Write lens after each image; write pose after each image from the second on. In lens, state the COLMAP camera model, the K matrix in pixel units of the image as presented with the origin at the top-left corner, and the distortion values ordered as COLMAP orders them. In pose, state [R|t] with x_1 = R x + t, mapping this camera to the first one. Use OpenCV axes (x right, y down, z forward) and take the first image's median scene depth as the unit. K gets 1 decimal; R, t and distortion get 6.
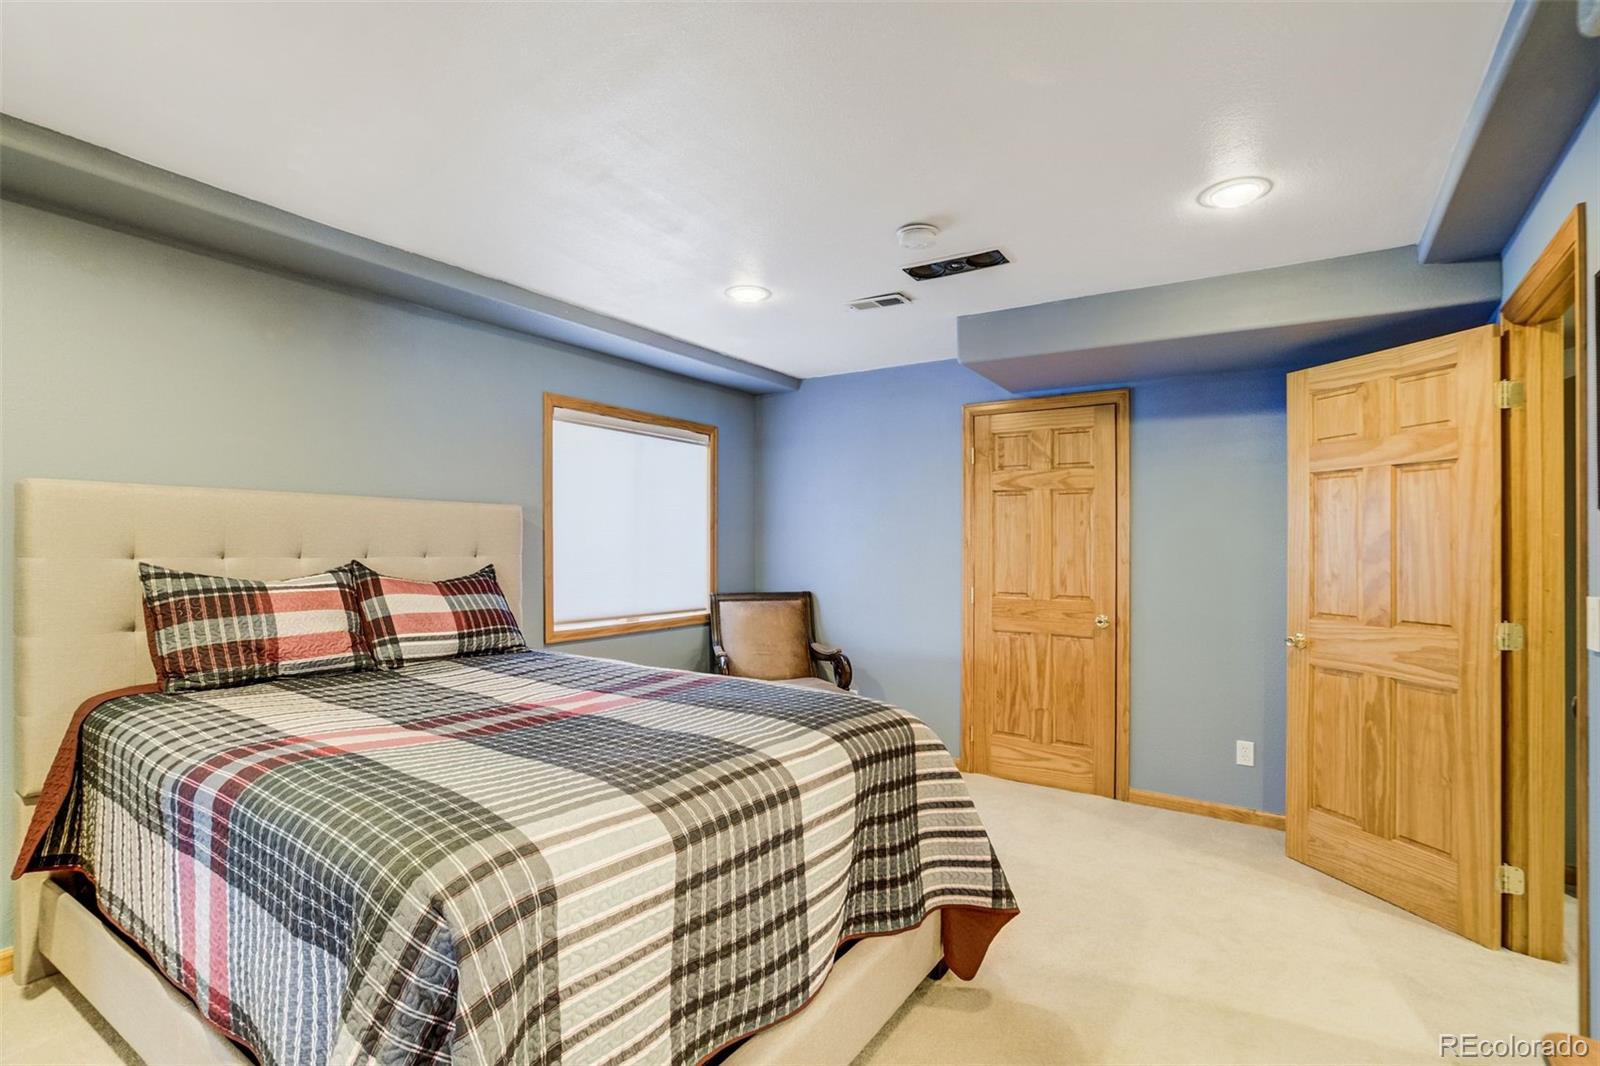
lens RADIAL K [[737.0, 0, 795.8], [0, 737.0, 535.0], [0, 0, 1]] dist [-0.019237, 0.001308]
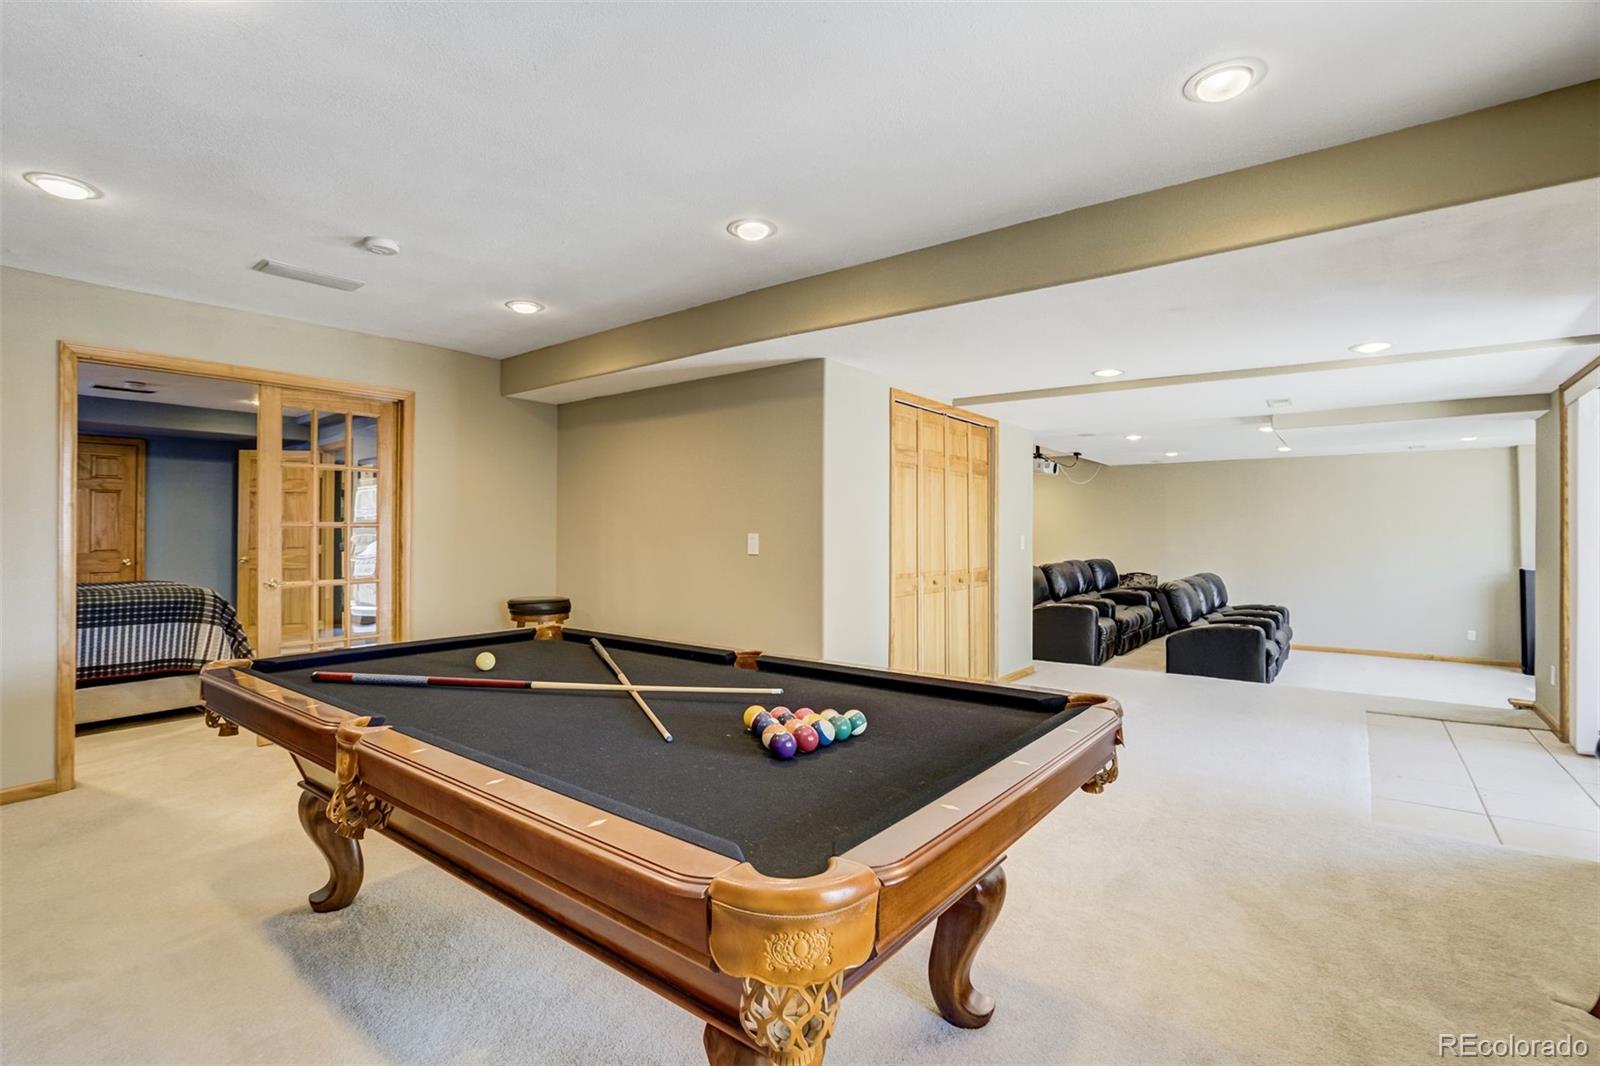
lens RADIAL K [[737.0, 0, 797.2], [0, 737.0, 526.4], [0, 0, 1]] dist [-0.019237, 0.001308]
pose [[0.095036, -0.000954, 0.995473, -1.268851], [-0.004565, 0.999989, 0.001394, 0.015997], [-0.995463, -0.004677, 0.095030, -0.870202]]
